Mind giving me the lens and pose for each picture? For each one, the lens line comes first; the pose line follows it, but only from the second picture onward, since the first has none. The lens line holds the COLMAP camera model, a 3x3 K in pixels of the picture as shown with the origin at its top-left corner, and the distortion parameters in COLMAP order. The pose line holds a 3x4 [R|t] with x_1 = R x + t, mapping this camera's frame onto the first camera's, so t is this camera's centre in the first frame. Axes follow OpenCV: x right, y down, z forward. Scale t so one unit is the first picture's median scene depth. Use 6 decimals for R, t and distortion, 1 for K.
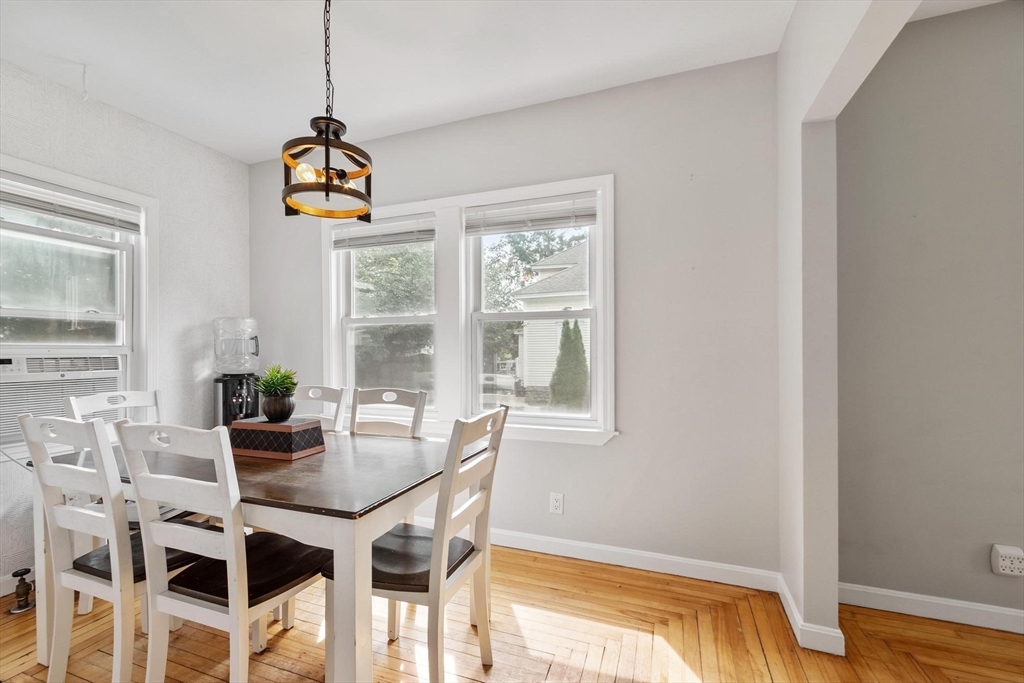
lens RADIAL K [[450.0, 0, 494.1], [0, 450.0, 352.9], [0, 0, 1]] dist [-0.000105, 0.000037]
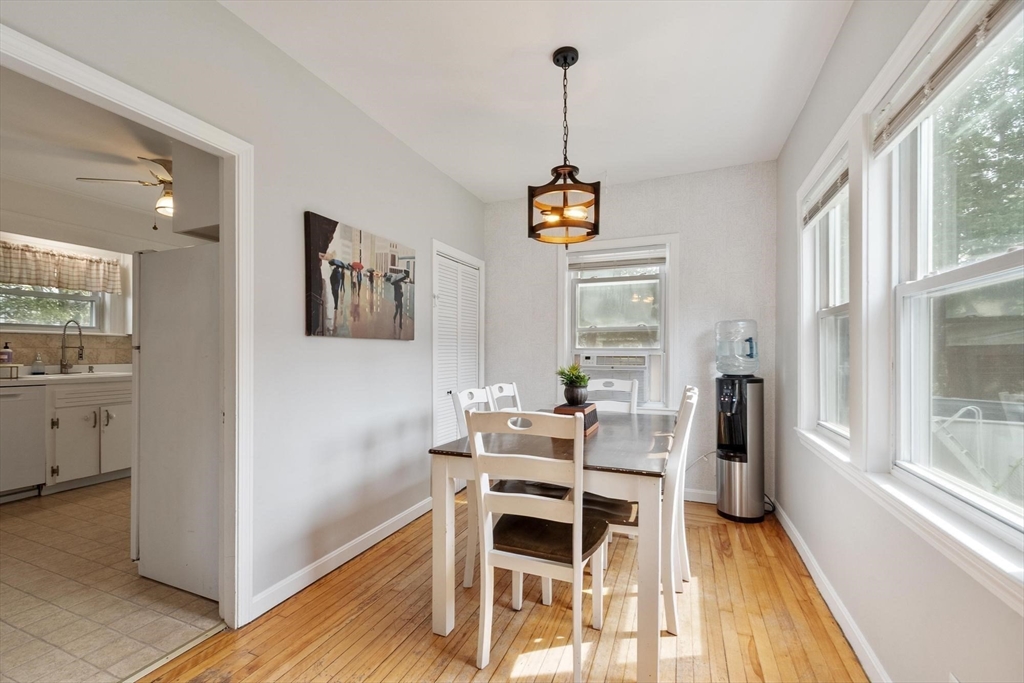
lens RADIAL K [[450.0, 0, 494.1], [0, 450.0, 352.9], [0, 0, 1]] dist [-0.000105, 0.000037]
pose [[-0.031121, 0.006464, -0.999495, 0.565867], [-0.007651, 0.999948, 0.006705, -0.007520], [0.999486, 0.007856, -0.031070, 0.539323]]
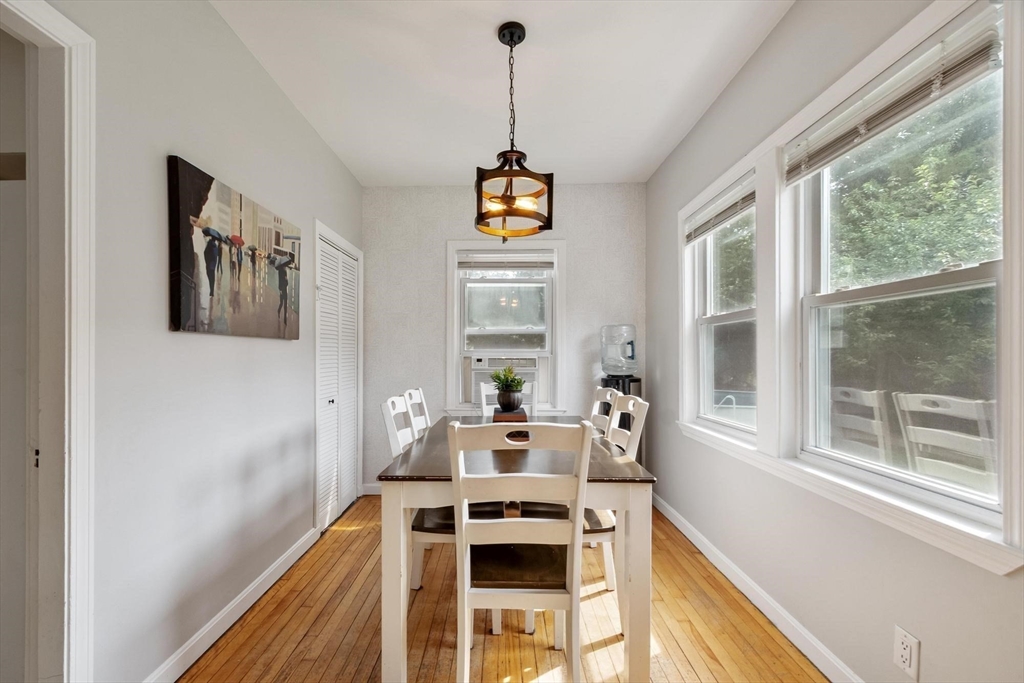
lens RADIAL K [[449.2, 0, 493.7], [0, 449.2, 354.2], [0, 0, 1]] dist [-0.000738, -0.000745]
pose [[0.343638, 0.003656, -0.939095, 0.441968], [-0.008043, 0.999967, 0.000950, -0.004486], [0.939068, 0.007227, 0.343656, 0.360965]]
